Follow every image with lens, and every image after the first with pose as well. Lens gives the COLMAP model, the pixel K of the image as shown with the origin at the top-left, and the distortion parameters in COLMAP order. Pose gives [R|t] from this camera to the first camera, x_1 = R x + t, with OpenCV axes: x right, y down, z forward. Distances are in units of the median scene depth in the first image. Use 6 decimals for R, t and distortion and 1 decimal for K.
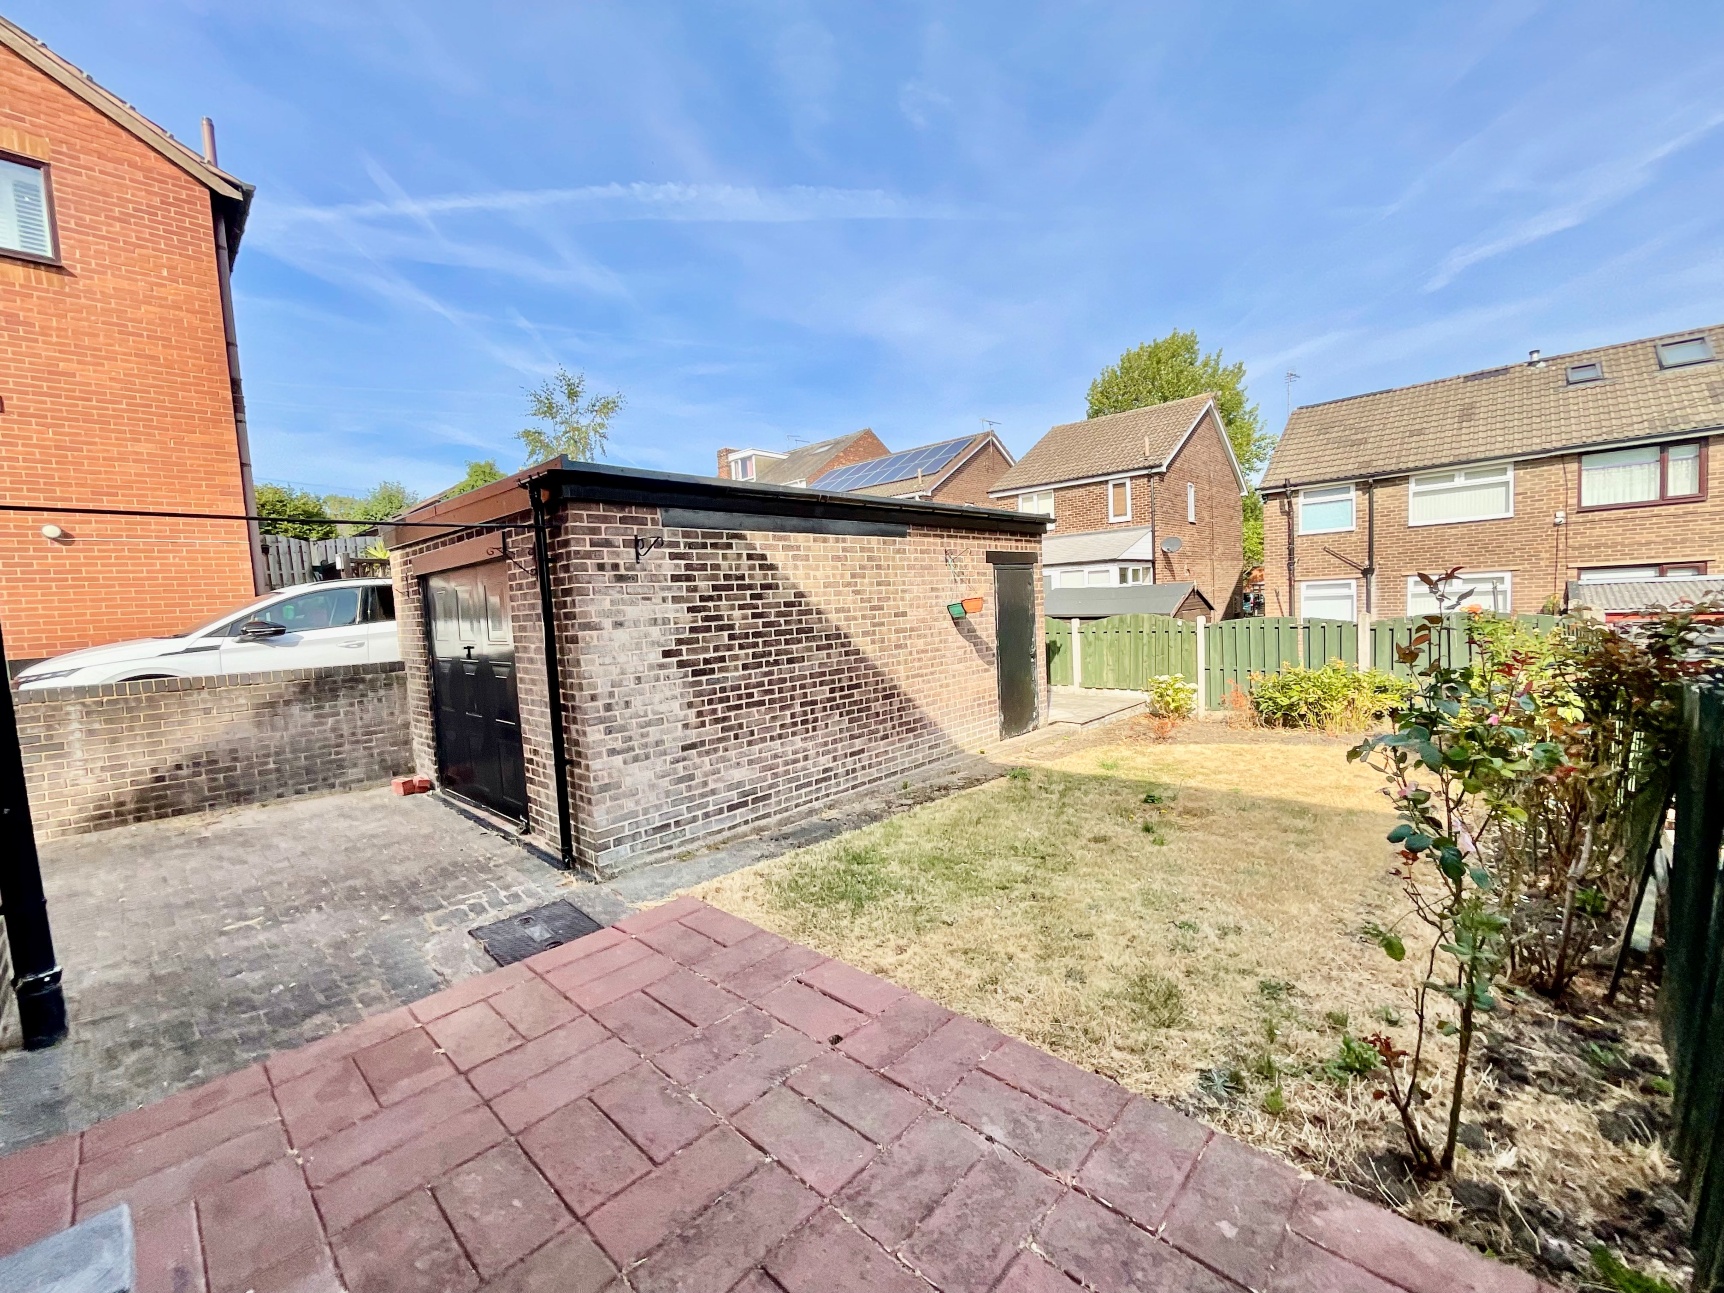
lens RADIAL K [[718.9, 0, 870.8], [0, 718.9, 646.7], [0, 0, 1]] dist [0.000807, 0.000184]
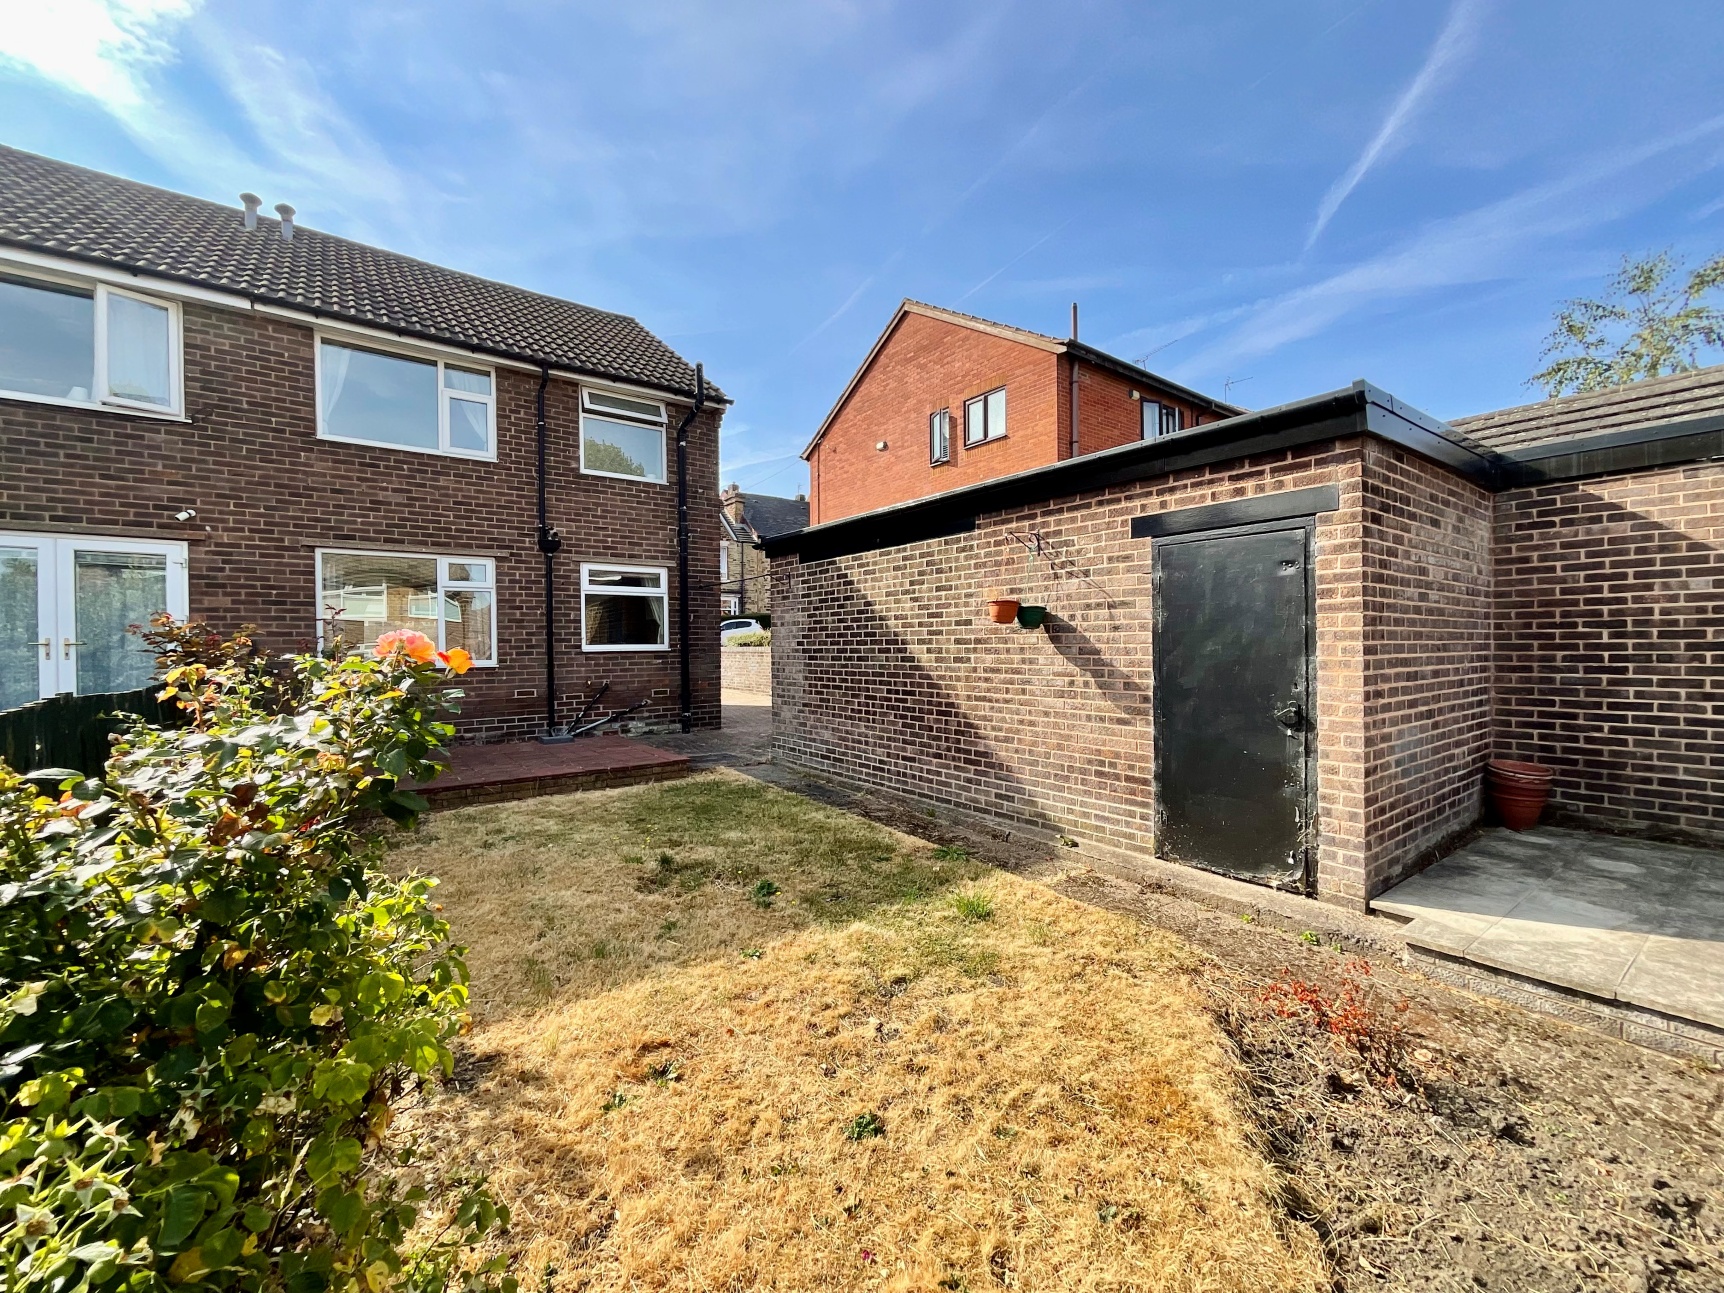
lens RADIAL K [[694.1, 0, 861.4], [0, 694.1, 649.4], [0, 0, 1]] dist [-0.001204, 0.000260]
pose [[-0.189940, 0.055065, -0.980250, 0.993699], [-0.047707, 0.996729, 0.065234, -0.069532], [0.980636, 0.059156, -0.186692, 1.173168]]
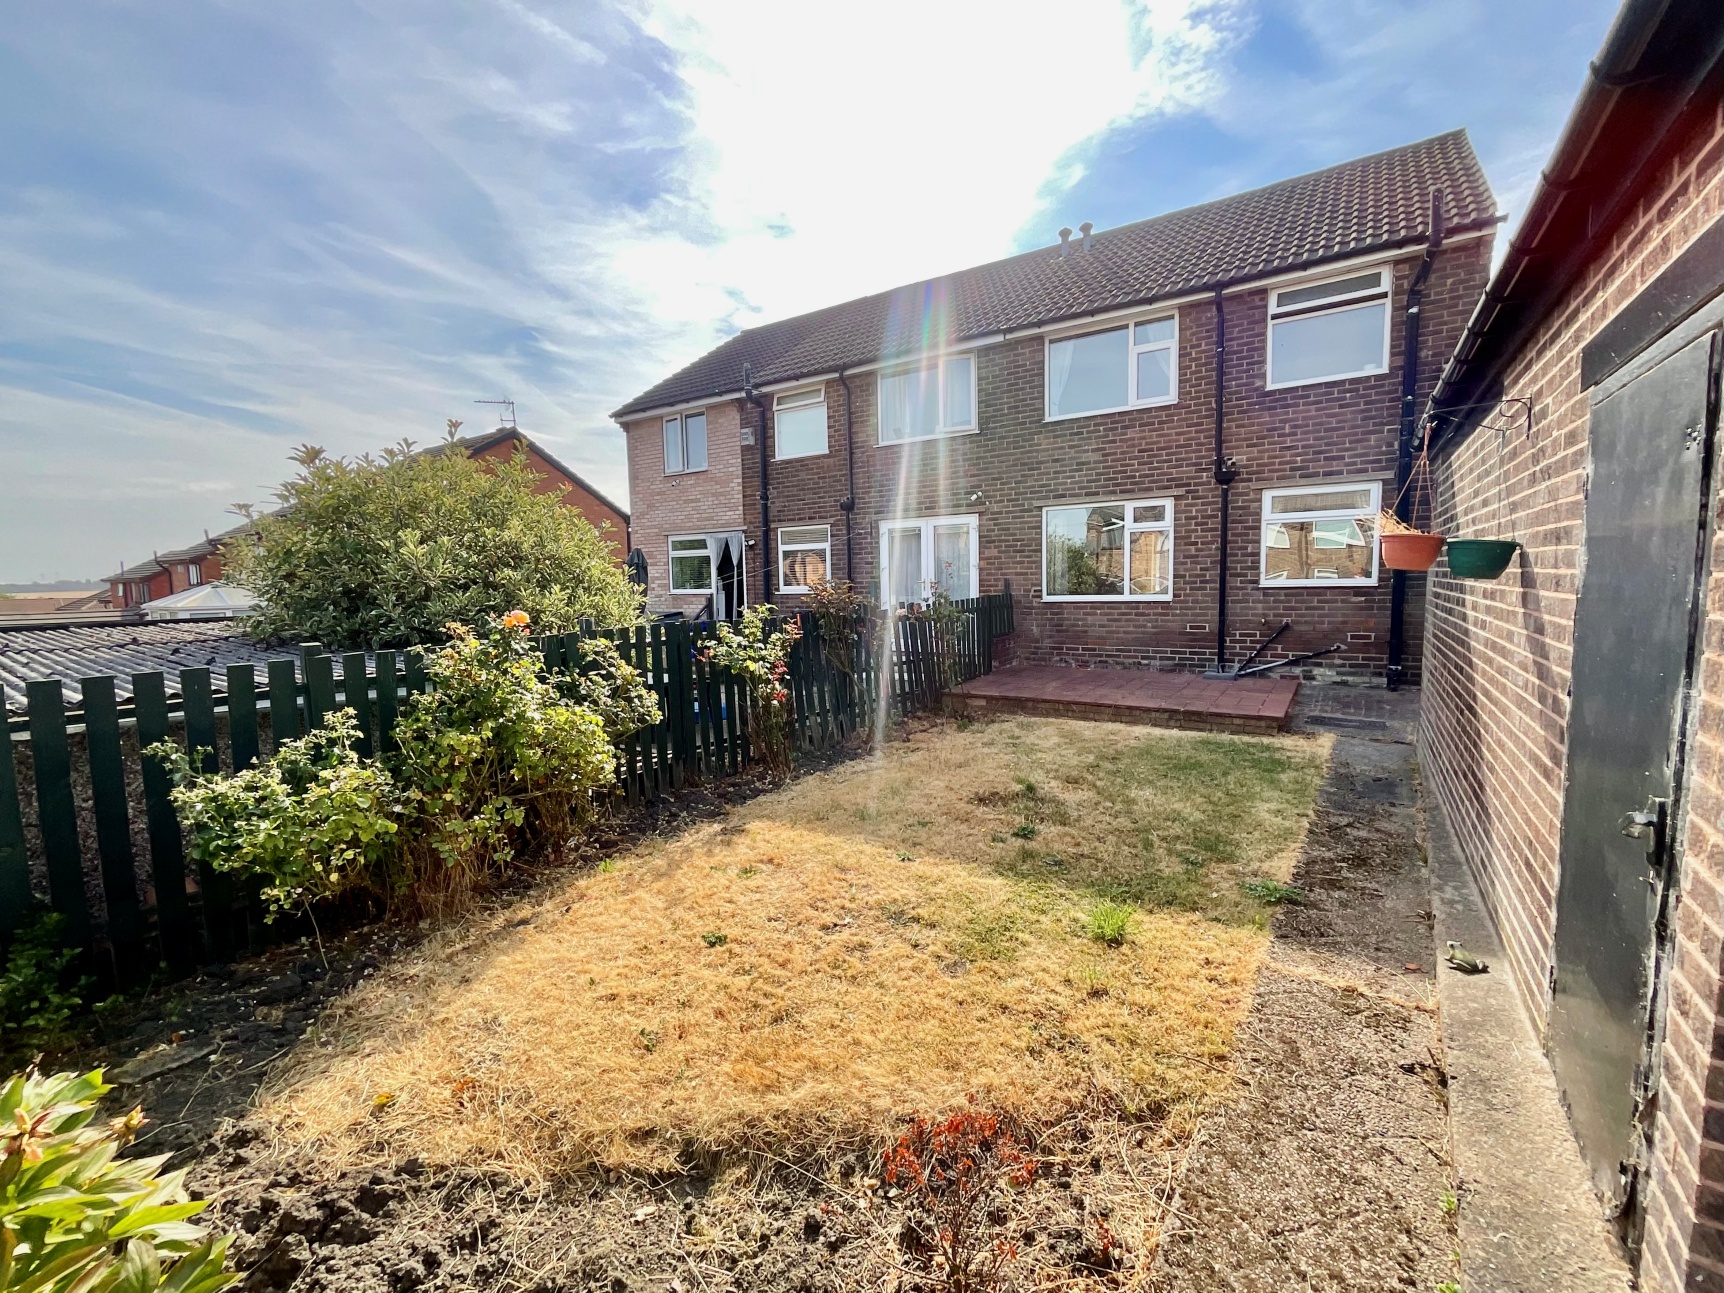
lens RADIAL K [[718.9, 0, 870.8], [0, 718.9, 646.7], [0, 0, 1]] dist [0.000807, 0.000184]
pose [[-0.986825, 0.081039, -0.140034, 0.616918], [0.056931, 0.984090, 0.168303, -0.108754], [0.151445, 0.158113, -0.975738, 1.624826]]
